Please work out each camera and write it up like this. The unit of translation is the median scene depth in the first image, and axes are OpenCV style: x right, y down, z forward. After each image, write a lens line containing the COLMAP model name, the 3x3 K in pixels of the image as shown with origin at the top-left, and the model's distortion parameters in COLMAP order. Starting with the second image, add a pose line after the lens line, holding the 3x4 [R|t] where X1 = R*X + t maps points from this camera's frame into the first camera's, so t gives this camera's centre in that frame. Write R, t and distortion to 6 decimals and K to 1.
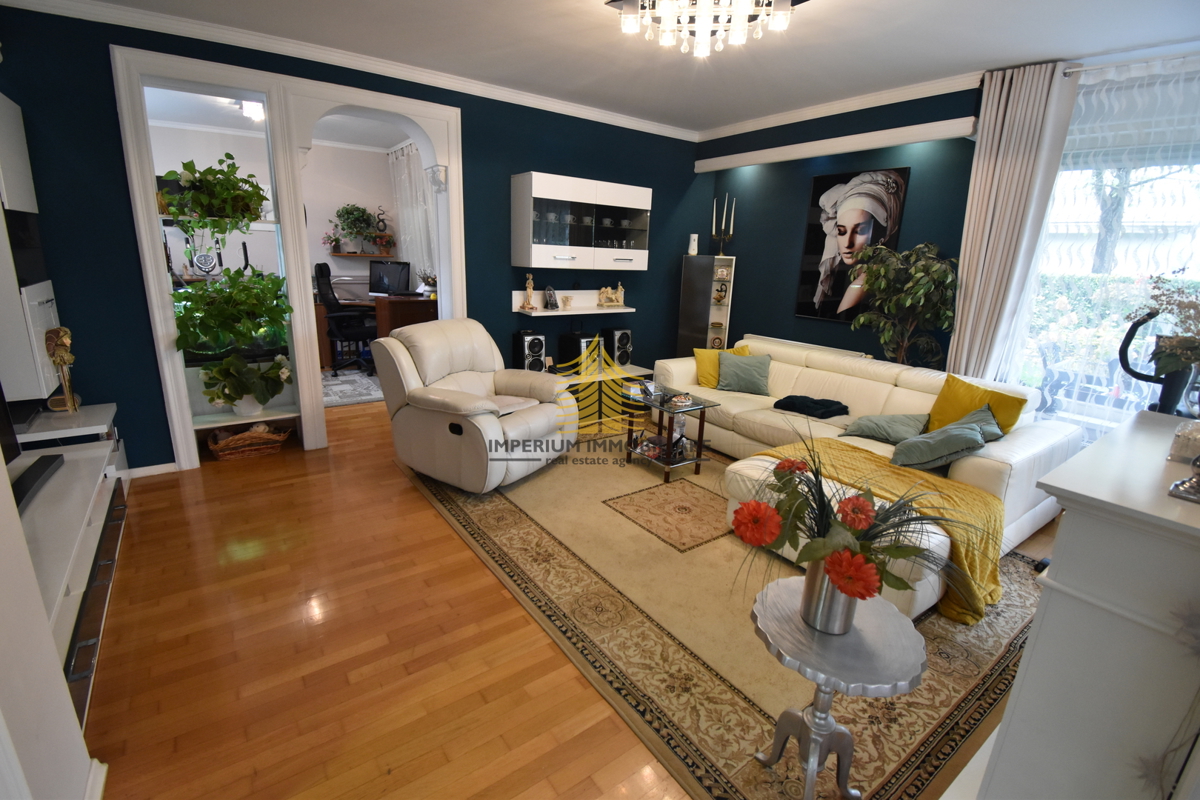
lens RADIAL K [[530.9, 0, 595.3], [0, 530.9, 398.3], [0, 0, 1]] dist [0.001794, -0.014839]
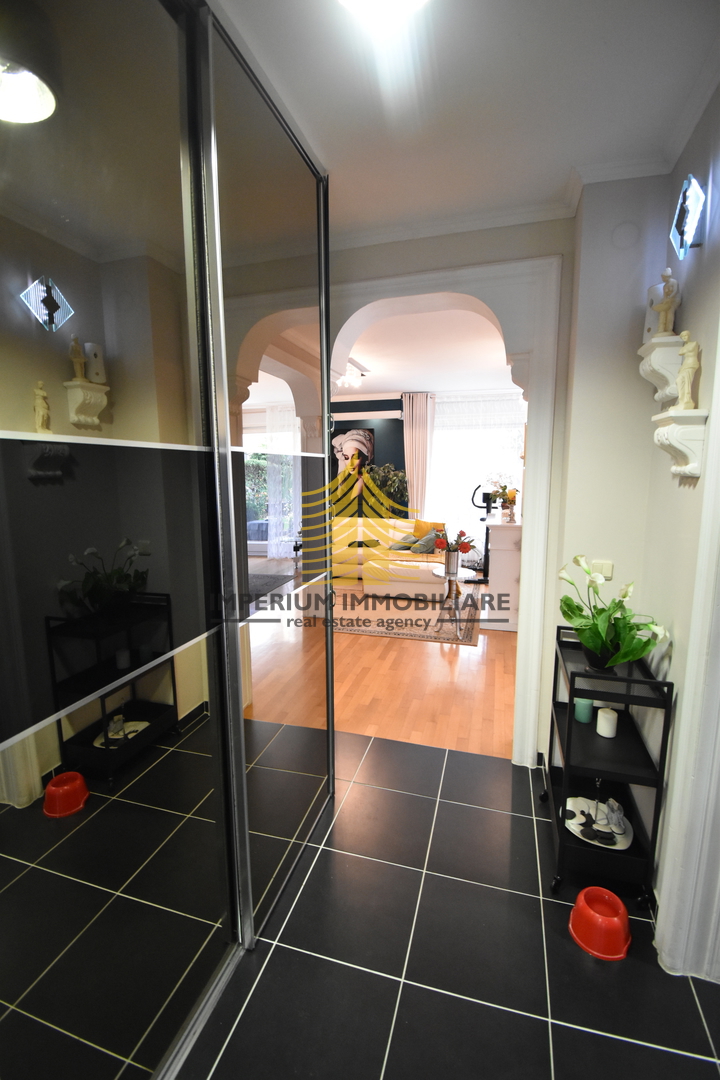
lens RADIAL K [[477.8, 0, 359.0], [0, 477.8, 544.3], [0, 0, 1]] dist [0.001794, -0.014839]
pose [[0.794005, -0.129908, 0.593868, -0.599130], [0.189173, 0.981197, -0.038290, 0.074580], [-0.577727, 0.142746, 0.803651, -0.403566]]
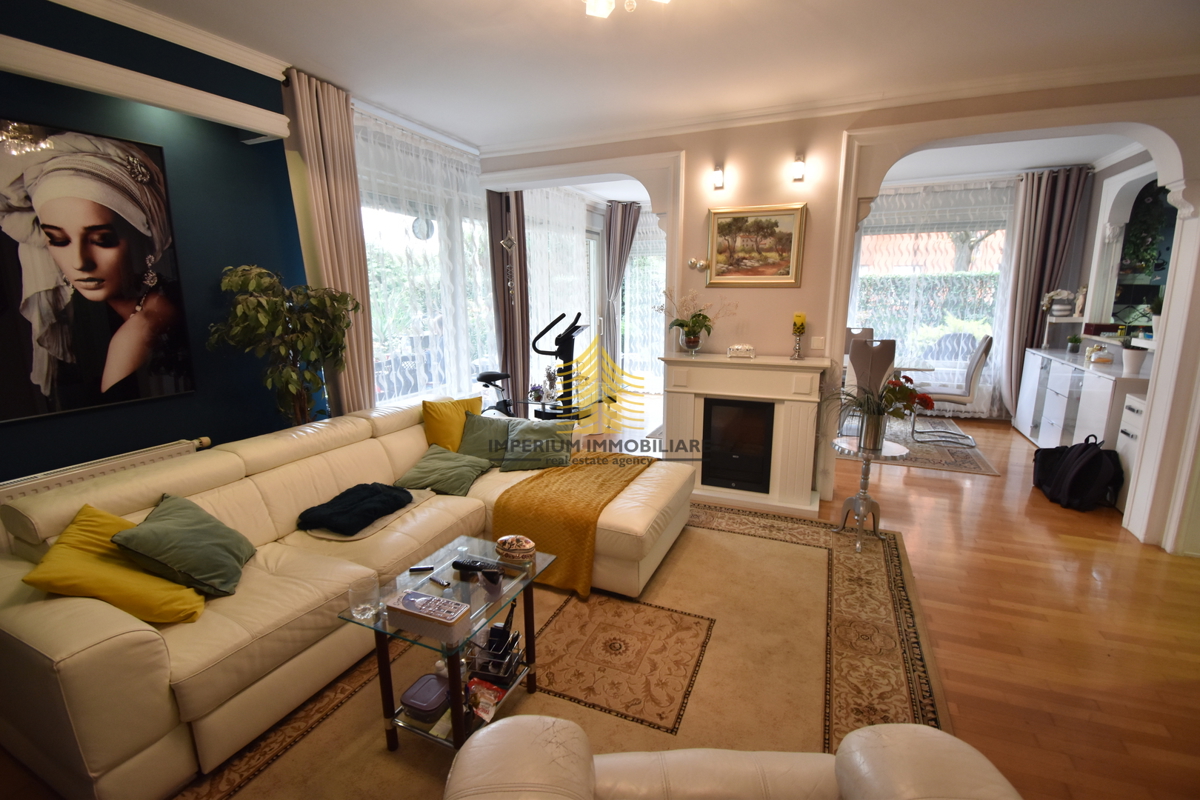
lens RADIAL K [[530.9, 0, 595.0], [0, 530.9, 400.3], [0, 0, 1]] dist [0.001794, -0.014839]
pose [[-0.508968, -0.201035, 0.836980, -0.247556], [0.215474, 0.911633, 0.349996, -0.244402], [-0.833380, 0.358484, -0.420674, 0.862511]]
